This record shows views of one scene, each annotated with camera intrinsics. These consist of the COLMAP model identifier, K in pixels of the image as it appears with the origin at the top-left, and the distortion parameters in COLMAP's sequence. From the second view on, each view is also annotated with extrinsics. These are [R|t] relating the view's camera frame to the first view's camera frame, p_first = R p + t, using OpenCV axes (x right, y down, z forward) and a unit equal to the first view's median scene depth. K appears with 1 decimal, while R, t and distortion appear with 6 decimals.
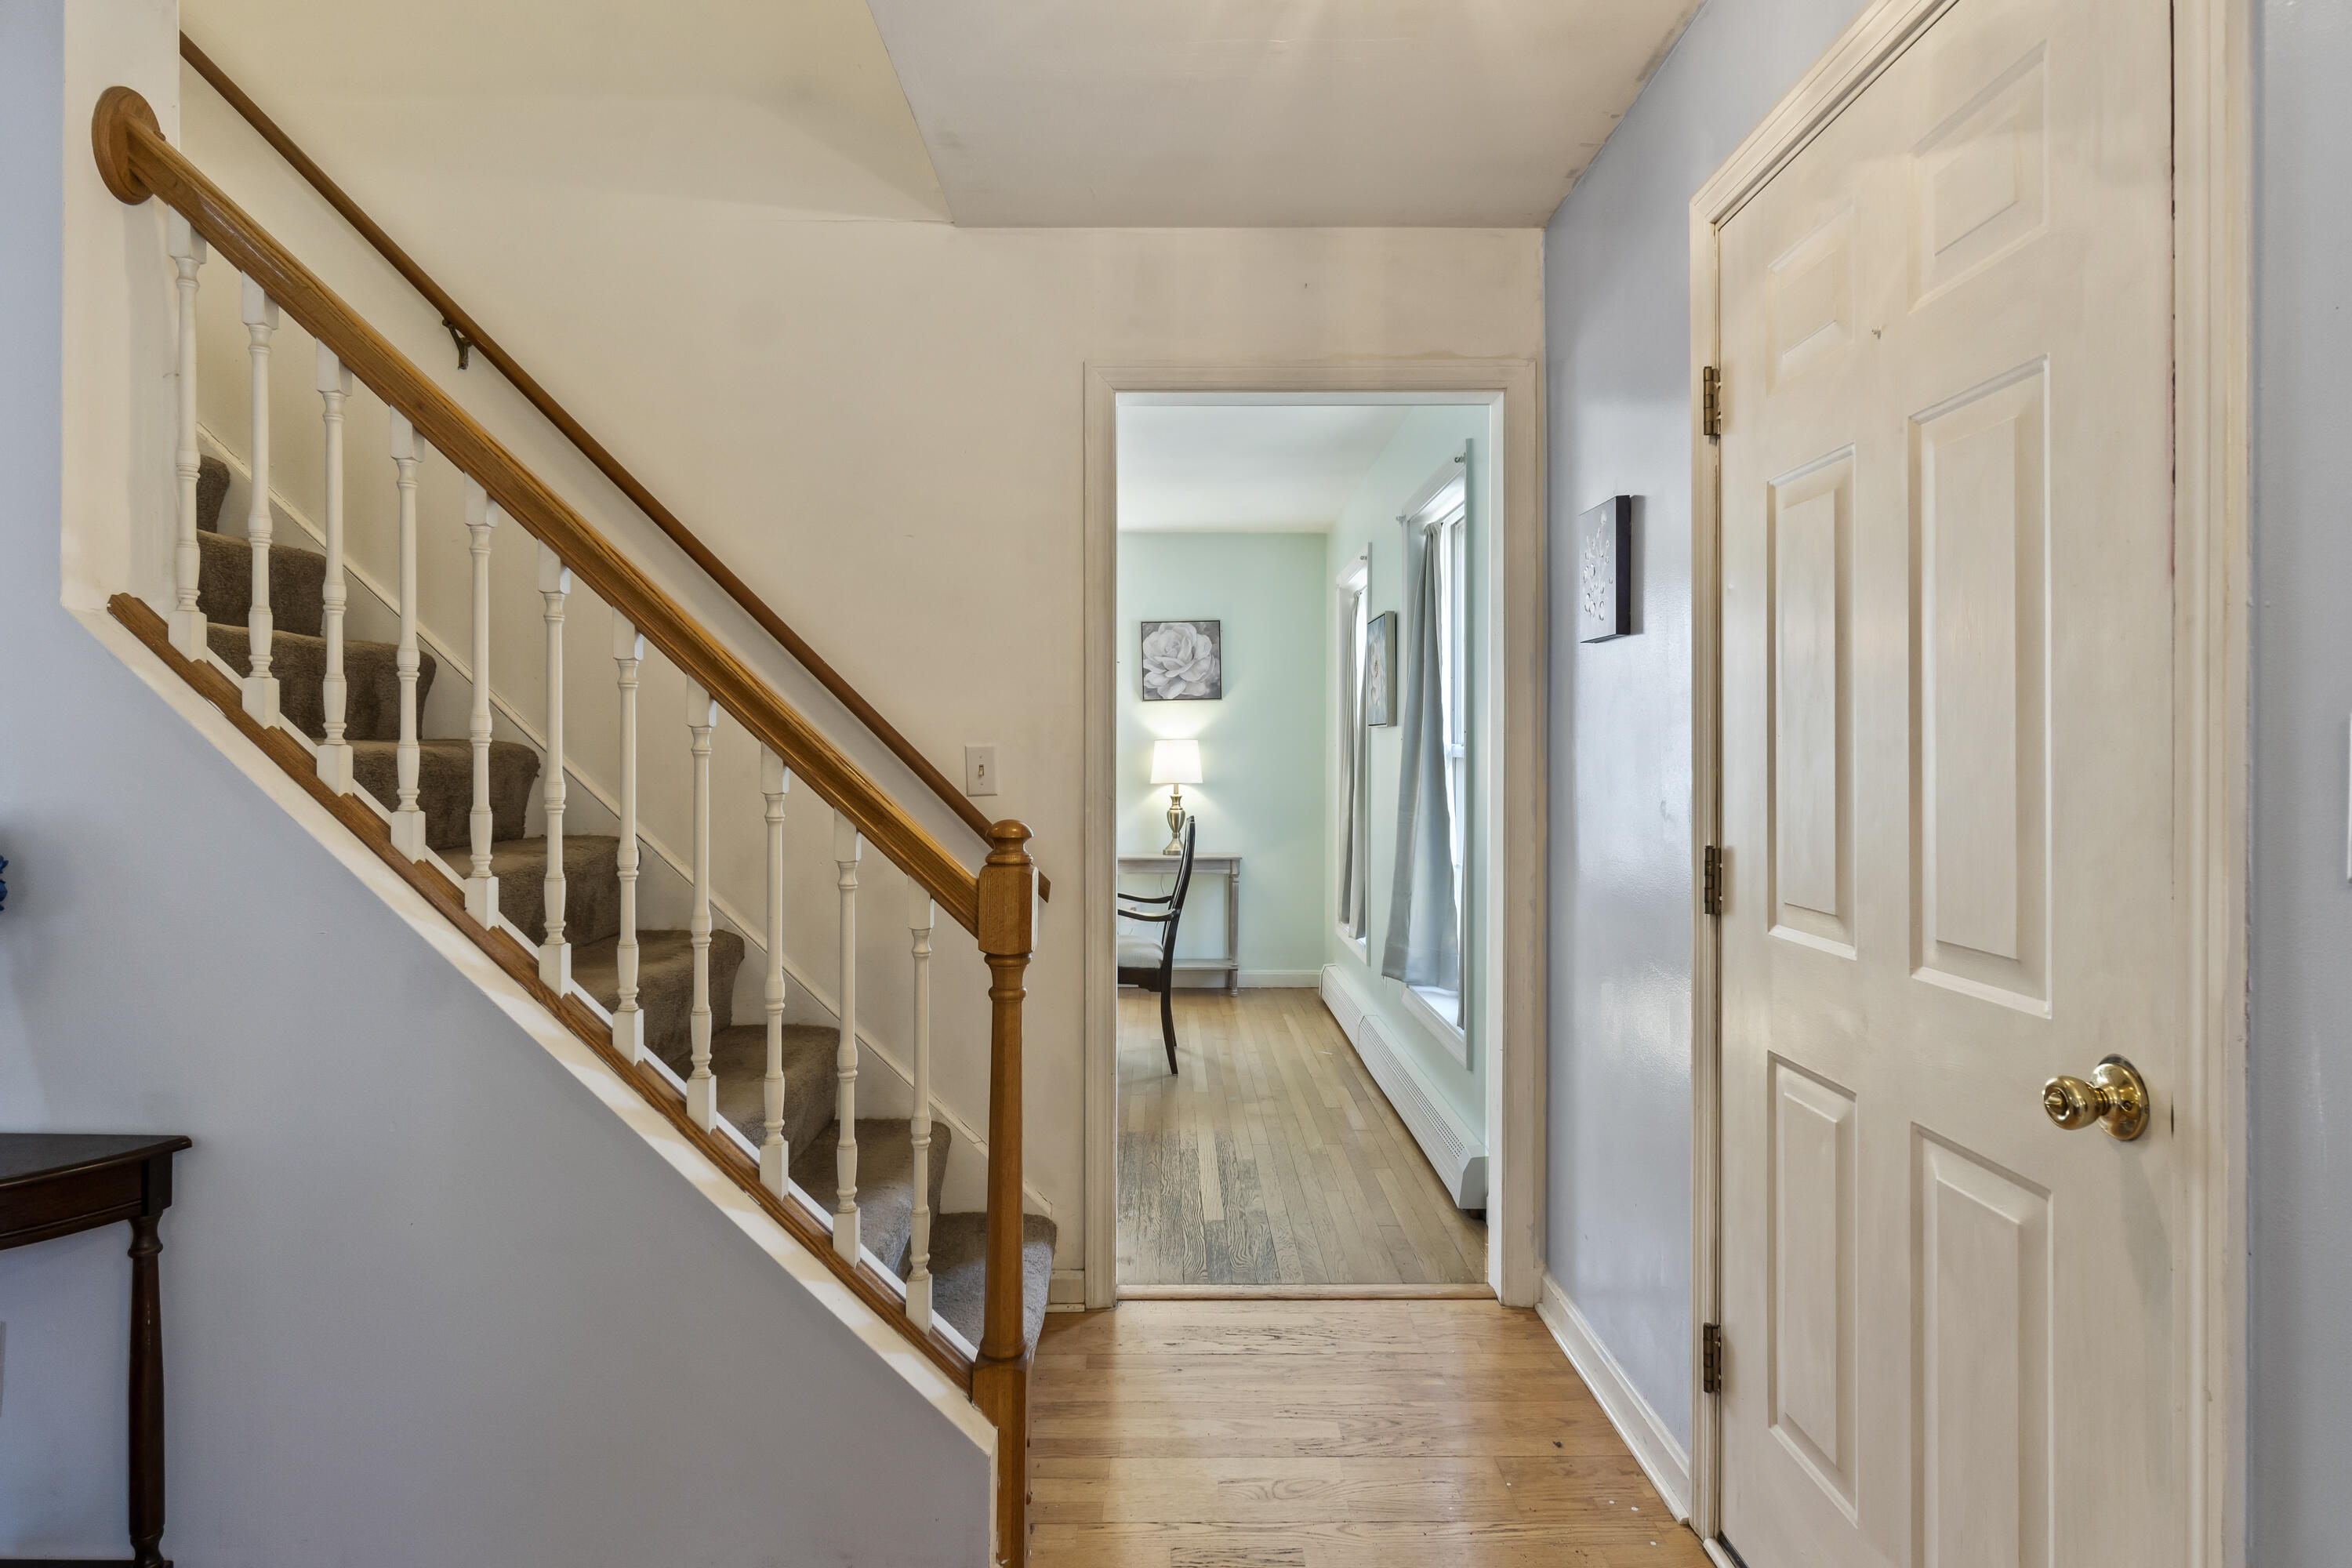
lens RADIAL K [[1302.2, 0, 1181.4], [0, 1302.2, 770.0], [0, 0, 1]] dist [-0.004551, 0.001786]
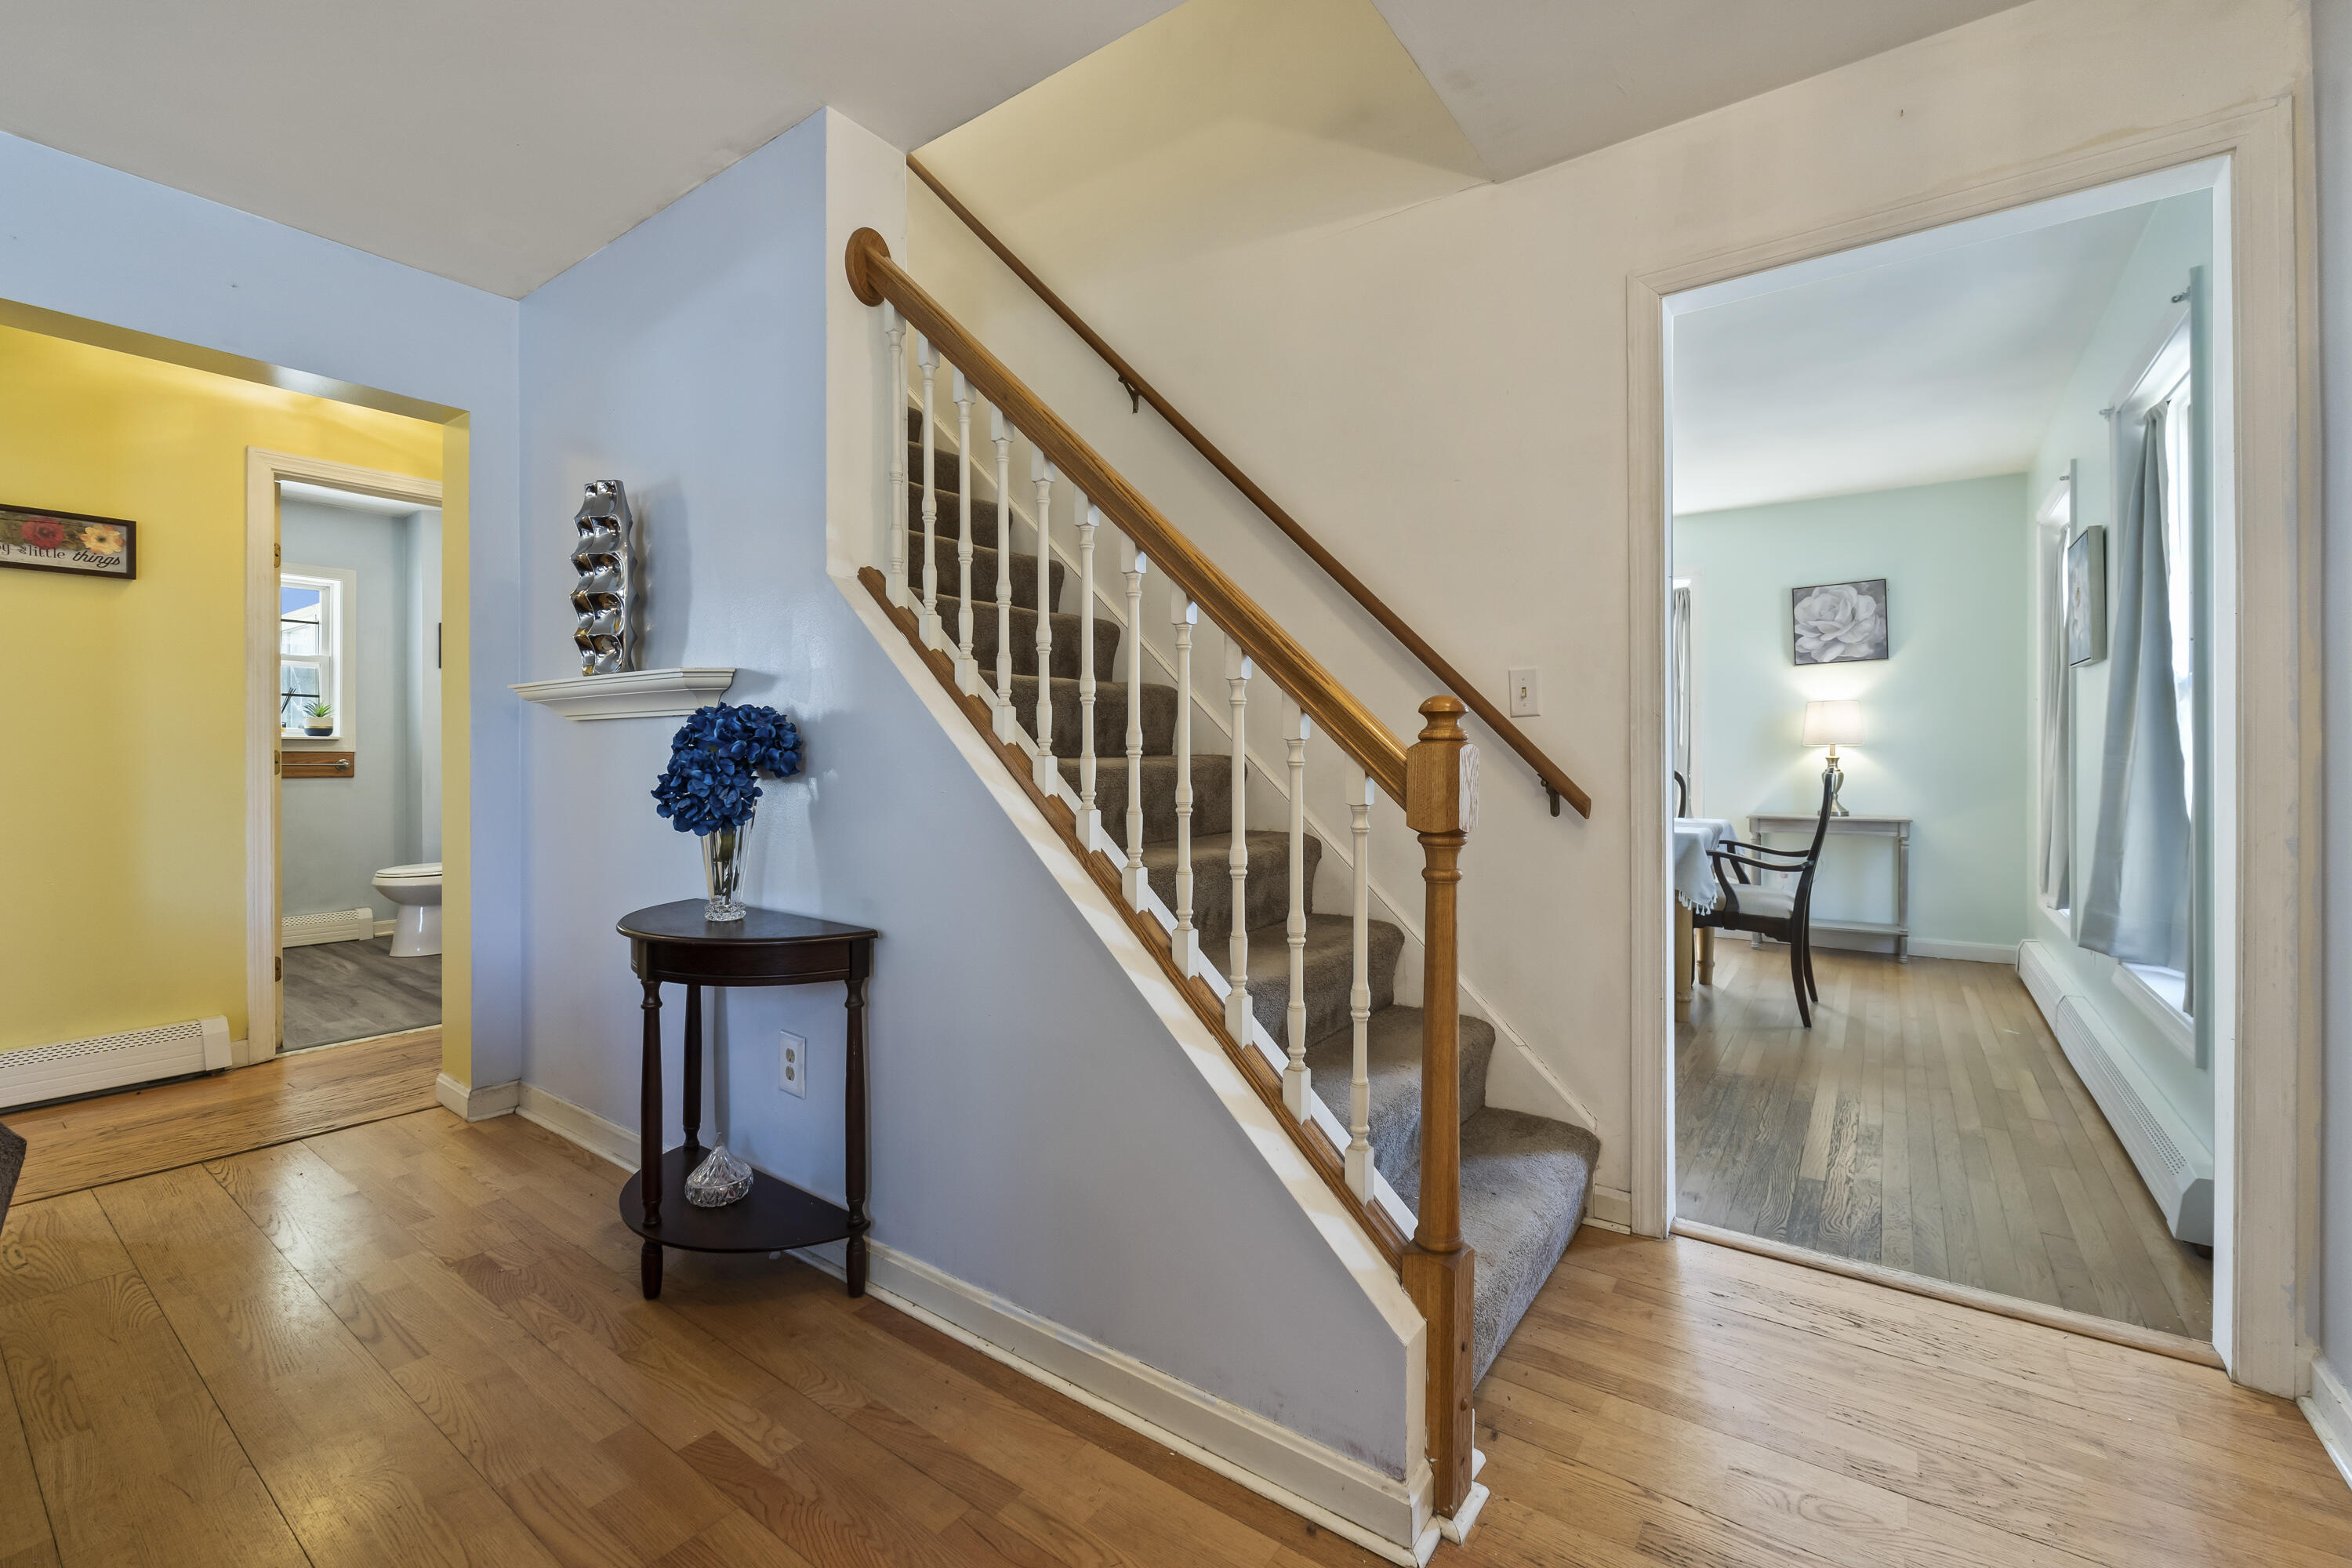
lens RADIAL K [[992.4, 0, 1168.2], [0, 992.4, 759.4], [0, 0, 1]] dist [-0.010092, 0.000893]
pose [[0.802364, -0.001551, -0.596833, 0.092860], [-0.000812, 0.999993, -0.003689, 0.057661], [0.596834, 0.003445, 0.802357, 0.185848]]
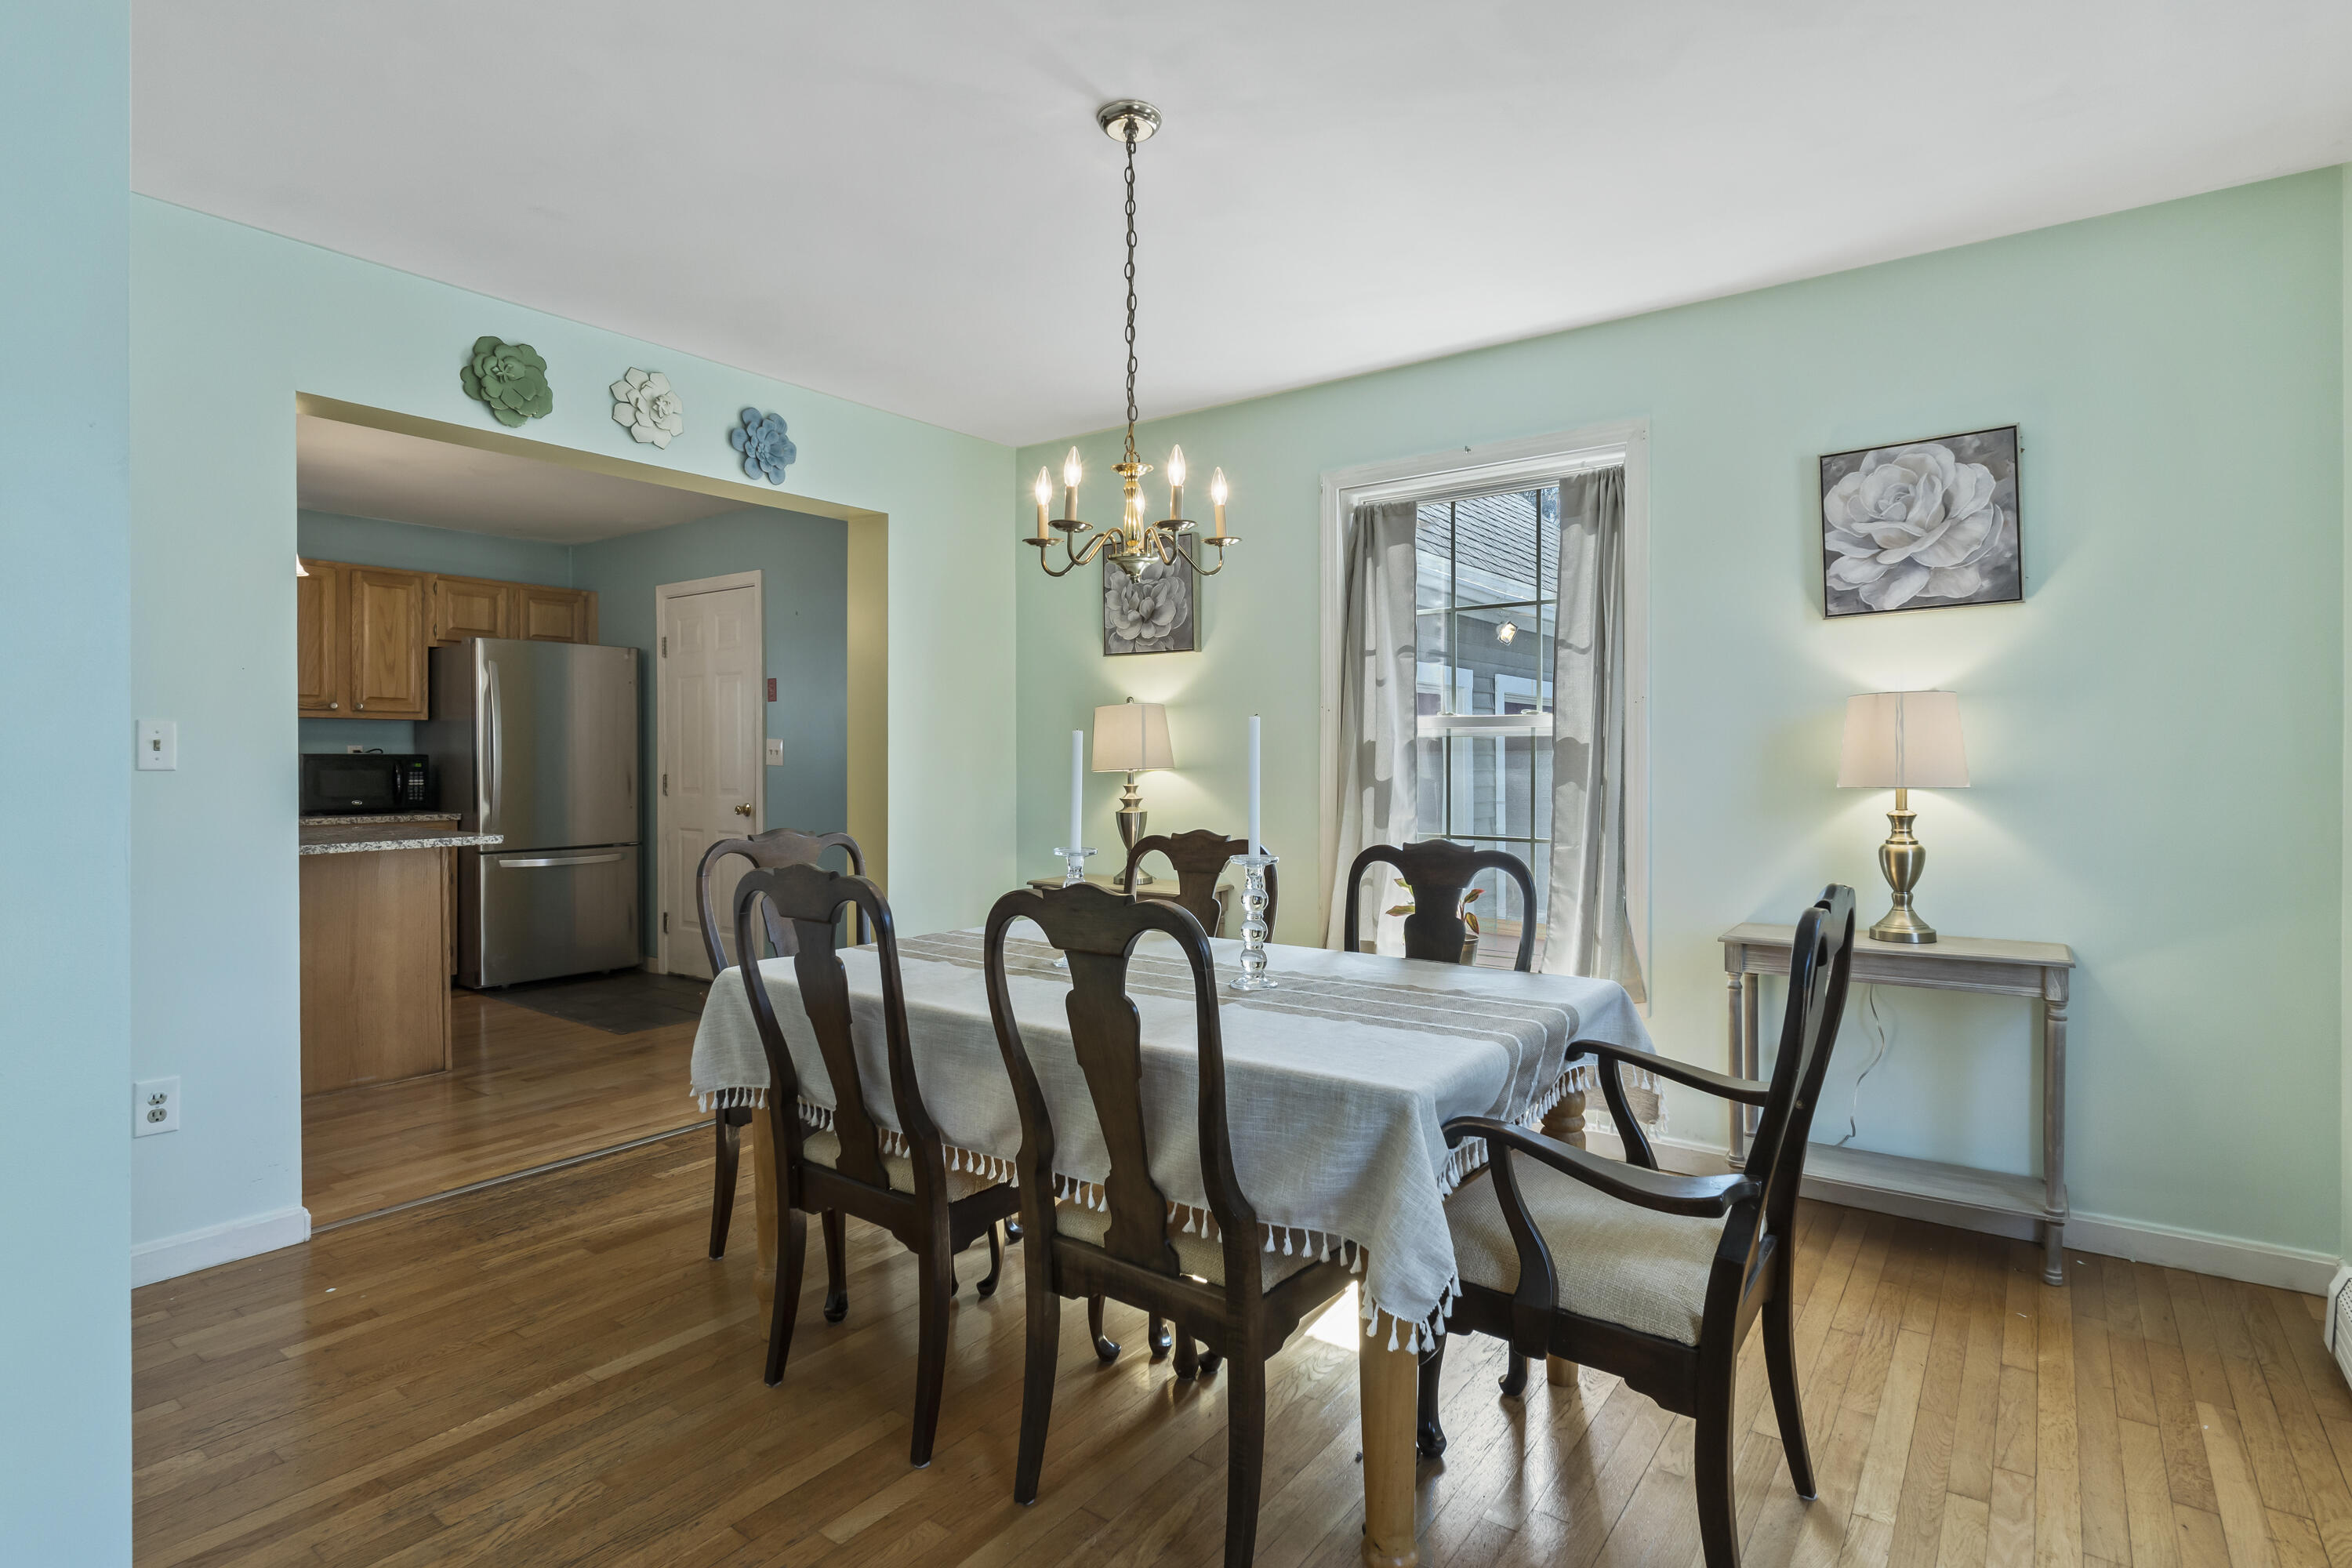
lens RADIAL K [[1167.8, 0, 1170.4], [0, 1167.8, 763.8], [0, 0, 1]] dist [-0.011062, -0.001112]
pose [[0.789962, -0.001811, -0.613153, 0.103610], [-0.002401, 0.999979, -0.006048, 0.011598], [0.613151, 0.006250, 0.789941, 1.191841]]
